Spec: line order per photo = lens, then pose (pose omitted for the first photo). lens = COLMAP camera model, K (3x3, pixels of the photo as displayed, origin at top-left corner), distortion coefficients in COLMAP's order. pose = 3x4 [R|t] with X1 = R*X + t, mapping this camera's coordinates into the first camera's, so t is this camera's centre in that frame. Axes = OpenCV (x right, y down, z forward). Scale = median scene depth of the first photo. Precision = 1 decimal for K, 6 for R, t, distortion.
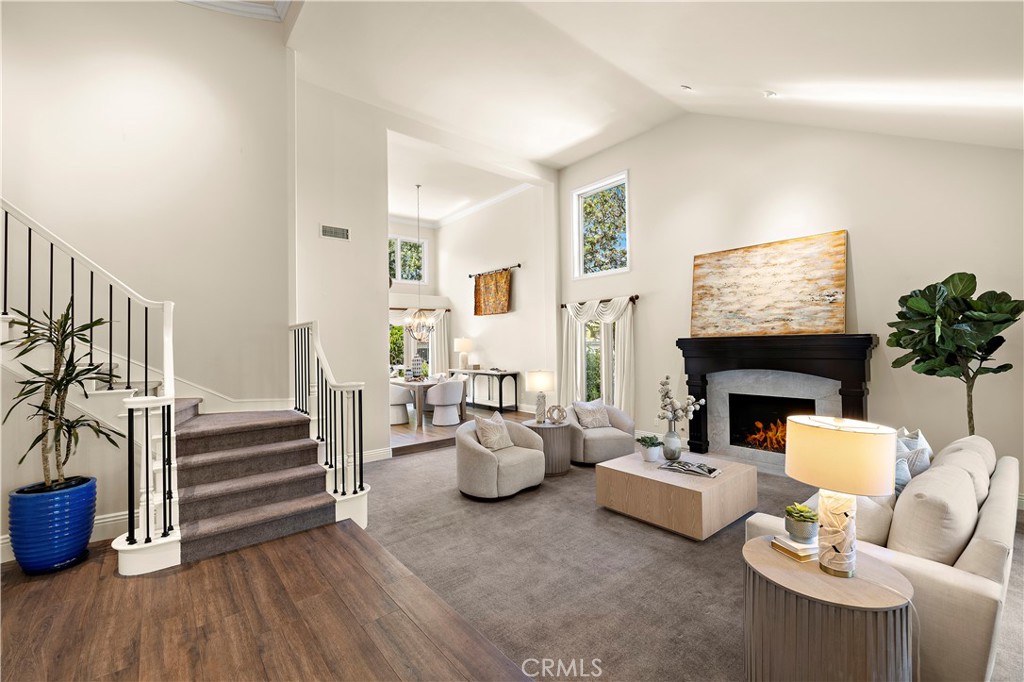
lens RADIAL K [[436.2, 0, 512.8], [0, 436.2, 341.7], [0, 0, 1]] dist [0.000098, 0.001722]
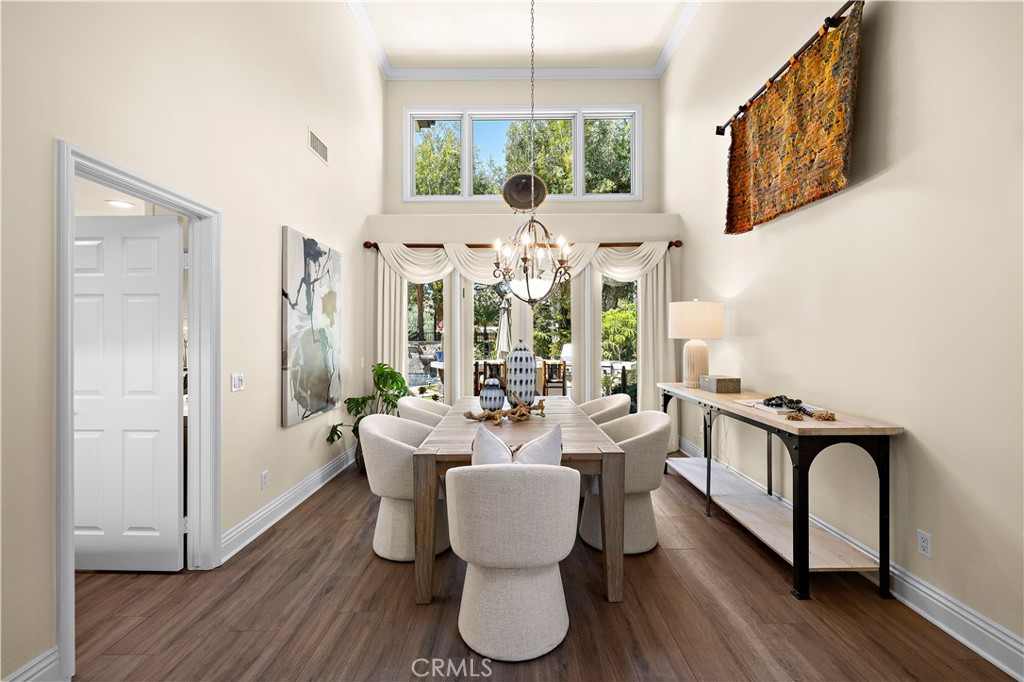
lens RADIAL K [[436.2, 0, 506.7], [0, 436.2, 336.2], [0, 0, 1]] dist [0.000098, 0.001722]
pose [[0.767892, 0.016173, -0.640375, 0.000401], [-0.010685, 0.999866, 0.012440, 0.019585], [0.640490, -0.002710, 0.767962, 0.700813]]
